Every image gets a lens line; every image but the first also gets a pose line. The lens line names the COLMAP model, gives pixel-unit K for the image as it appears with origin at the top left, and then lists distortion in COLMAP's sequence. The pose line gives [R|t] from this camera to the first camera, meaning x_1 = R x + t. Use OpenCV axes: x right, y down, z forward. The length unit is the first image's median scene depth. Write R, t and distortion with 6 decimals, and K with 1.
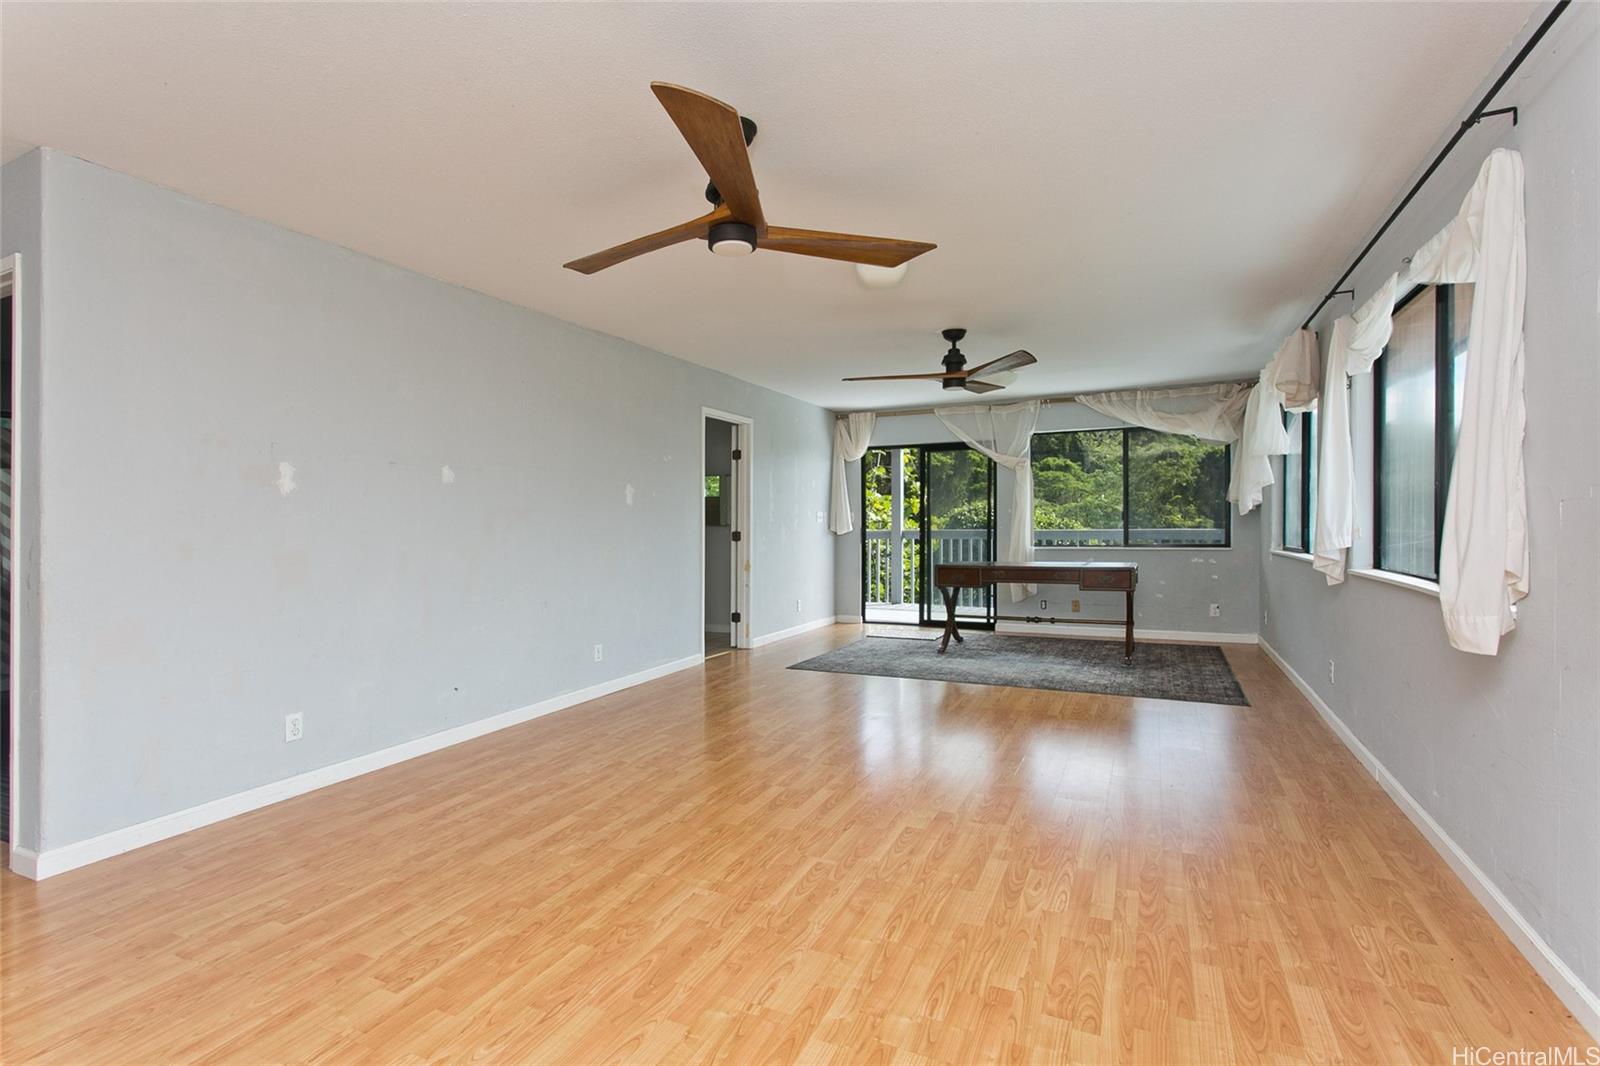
lens RADIAL K [[763.4, 0, 799.5], [0, 763.4, 528.7], [0, 0, 1]] dist [-0.001664, 0.002288]
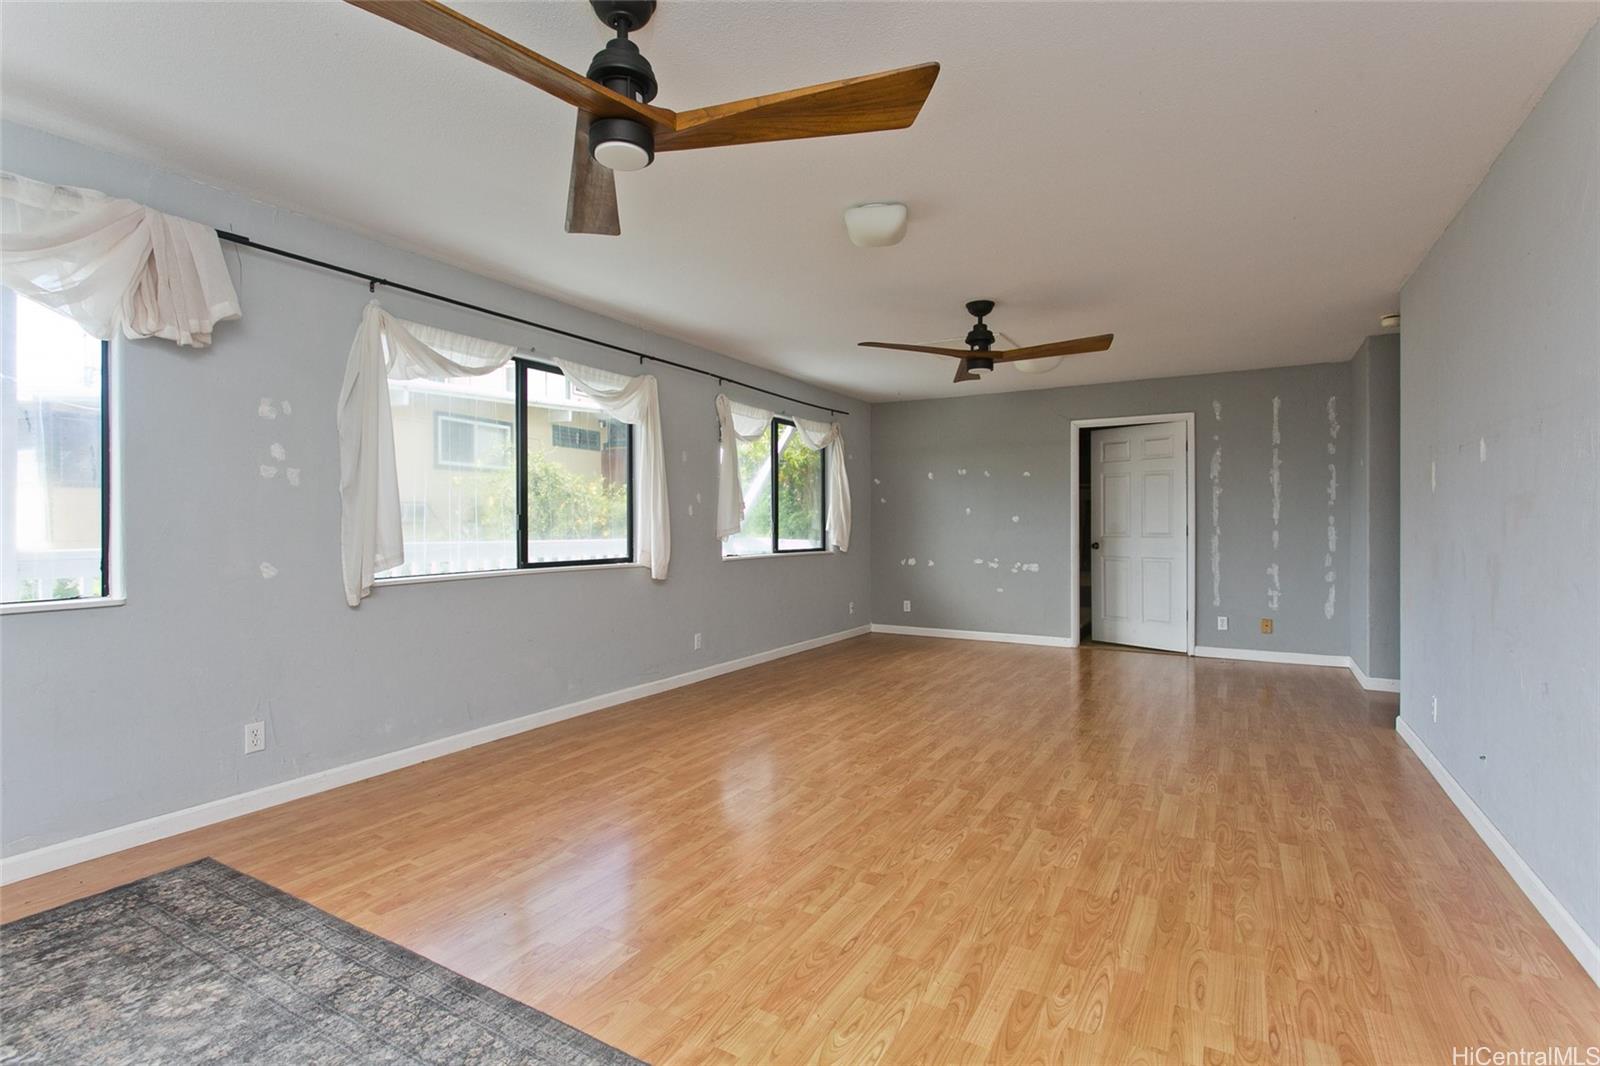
lens RADIAL K [[763.4, 0, 801.1], [0, 763.4, 530.4], [0, 0, 1]] dist [-0.001664, 0.002288]
pose [[-0.996425, 0.012387, 0.083565, 0.132125], [0.013569, 0.999816, 0.013582, -0.019409], [-0.083382, 0.014668, -0.996410, 2.110760]]
